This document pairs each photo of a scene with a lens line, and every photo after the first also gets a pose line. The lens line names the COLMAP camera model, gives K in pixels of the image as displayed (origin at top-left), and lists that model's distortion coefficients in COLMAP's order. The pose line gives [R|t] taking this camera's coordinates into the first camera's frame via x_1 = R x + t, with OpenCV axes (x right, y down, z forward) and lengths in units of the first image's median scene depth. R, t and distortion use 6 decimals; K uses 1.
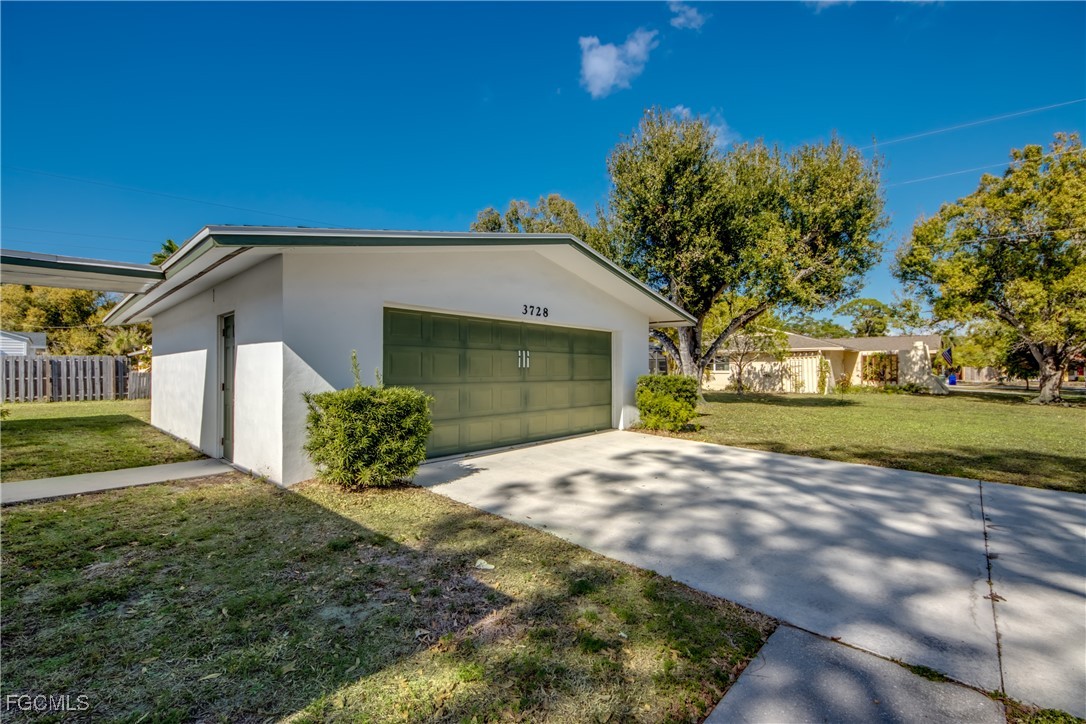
lens RADIAL K [[460.8, 0, 534.5], [0, 460.8, 348.4], [0, 0, 1]] dist [0.023197, -0.018567]
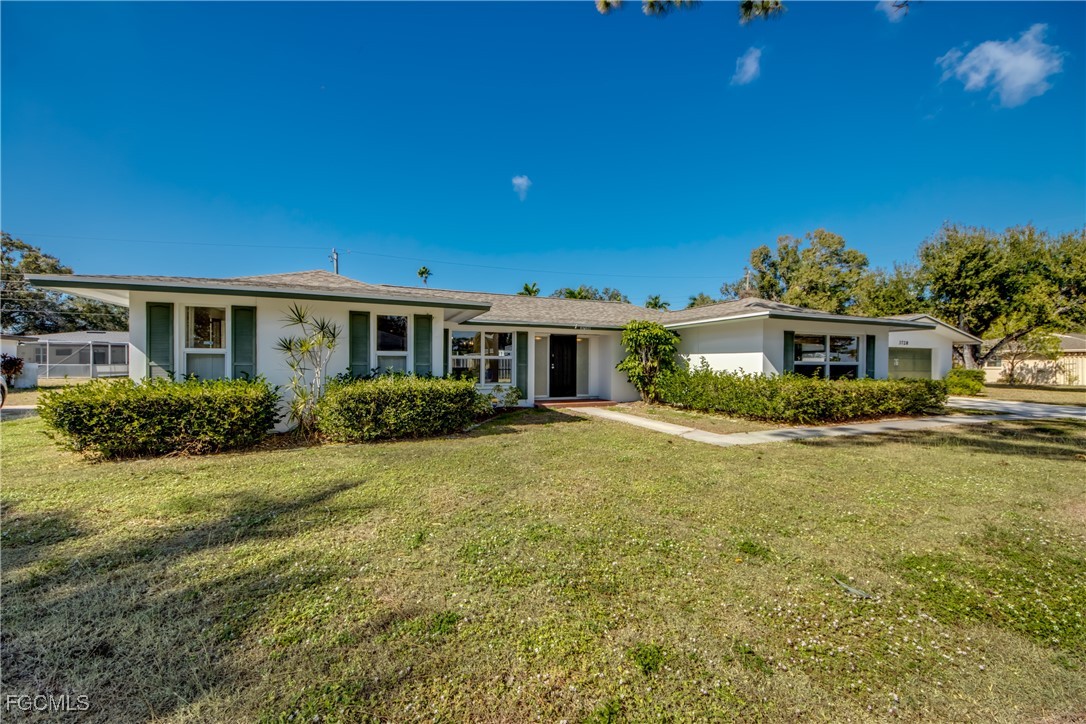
lens RADIAL K [[422.9, 0, 541.4], [0, 422.9, 355.8], [0, 0, 1]] dist [0.024843, -0.017018]
pose [[0.913295, 0.000505, -0.407298, -0.500900], [0.011780, 0.999548, 0.027655, -0.057915], [0.407128, -0.030055, 0.912876, -1.130850]]
